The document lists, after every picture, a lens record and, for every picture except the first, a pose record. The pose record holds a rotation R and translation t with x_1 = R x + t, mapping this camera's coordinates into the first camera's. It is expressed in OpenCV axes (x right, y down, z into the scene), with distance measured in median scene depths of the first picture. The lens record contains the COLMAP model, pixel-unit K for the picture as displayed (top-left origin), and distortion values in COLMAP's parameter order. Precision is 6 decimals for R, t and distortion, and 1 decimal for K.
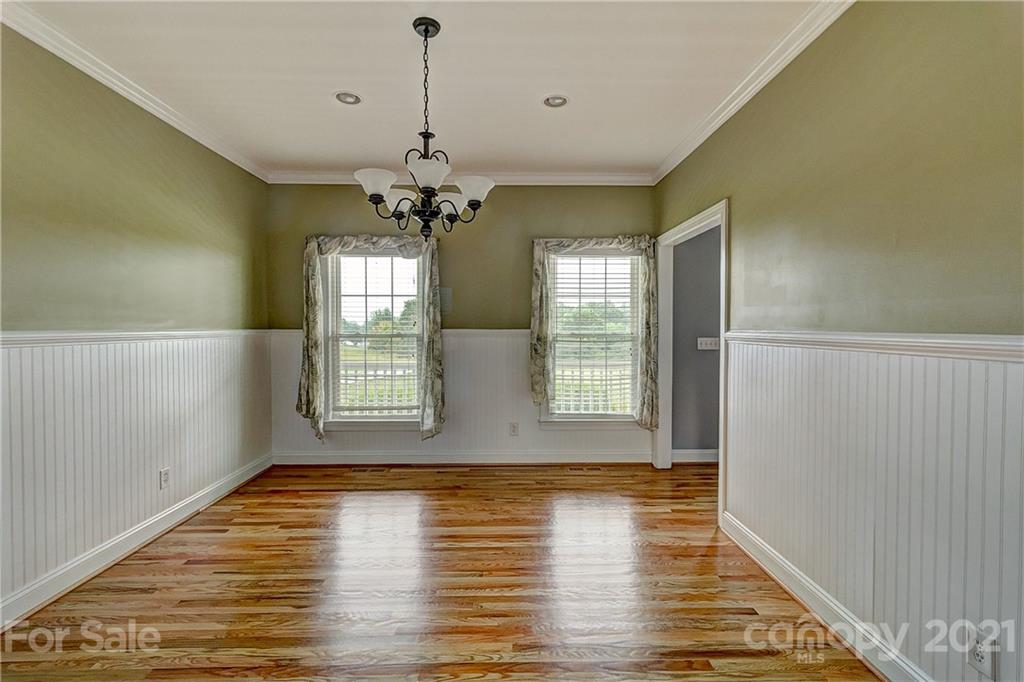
lens RADIAL K [[475.1, 0, 513.0], [0, 475.1, 337.9], [0, 0, 1]] dist [0.002305, 0.000603]
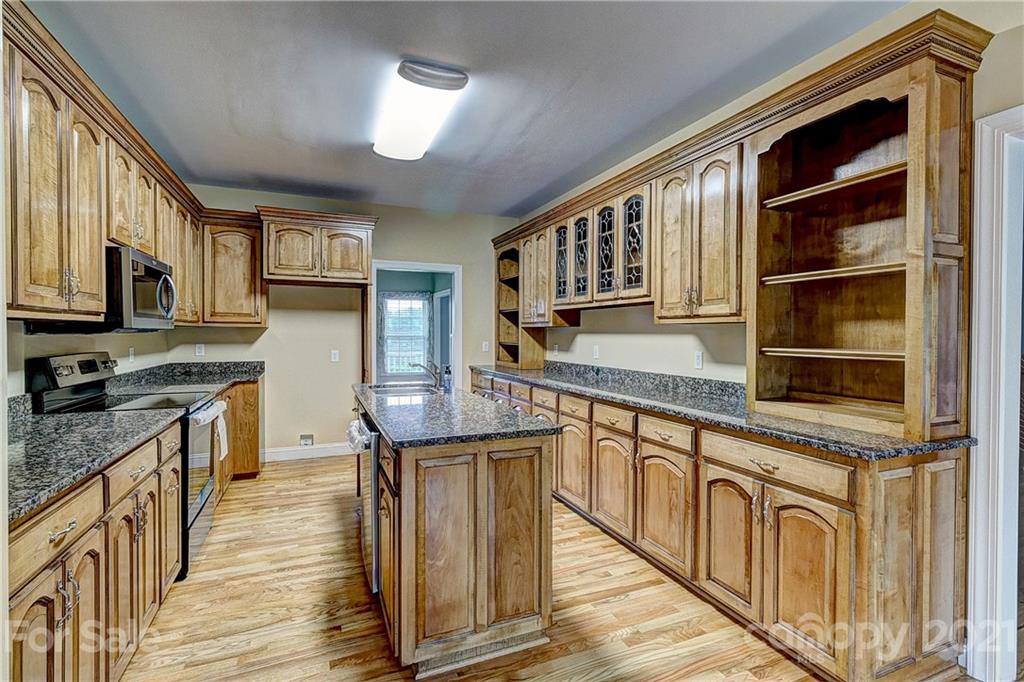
lens RADIAL K [[475.1, 0, 513.0], [0, 475.1, 337.9], [0, 0, 1]] dist [0.002305, 0.000603]
pose [[0.923775, -0.002350, 0.382929, -0.219662], [0.005711, 0.999955, -0.007640, 0.023090], [-0.382894, 0.009245, 0.923746, -1.258156]]
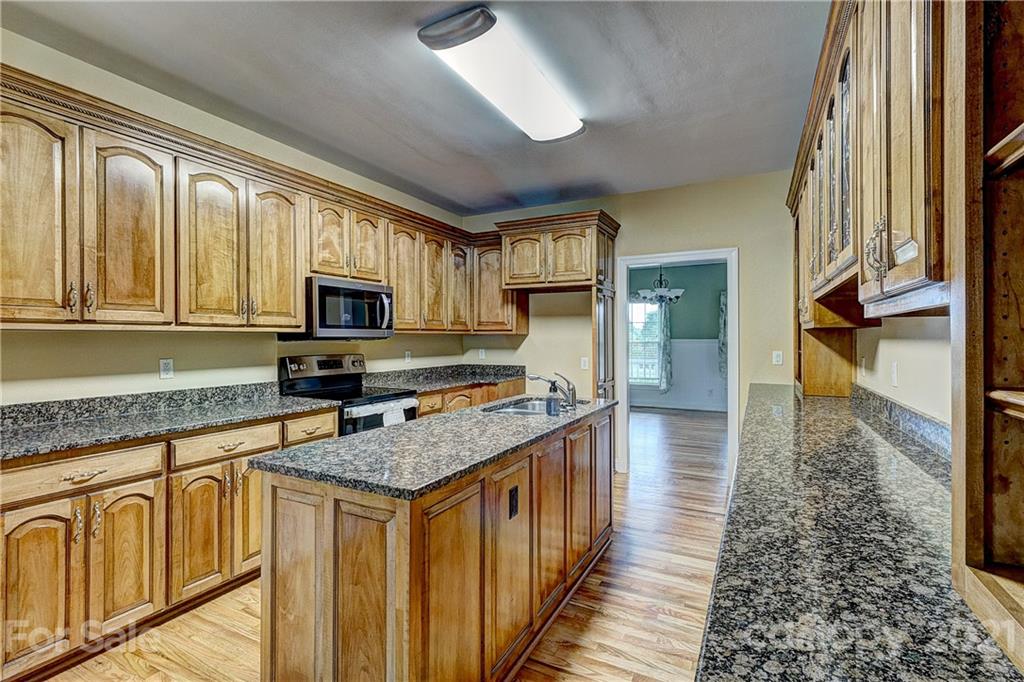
lens RADIAL K [[475.1, 0, 513.0], [0, 475.1, 337.9], [0, 0, 1]] dist [0.002305, 0.000603]
pose [[0.879738, -0.003082, -0.475449, 0.216604], [-0.006612, 0.999803, -0.018714, 0.018160], [0.475413, 0.019607, 0.879544, -1.067373]]
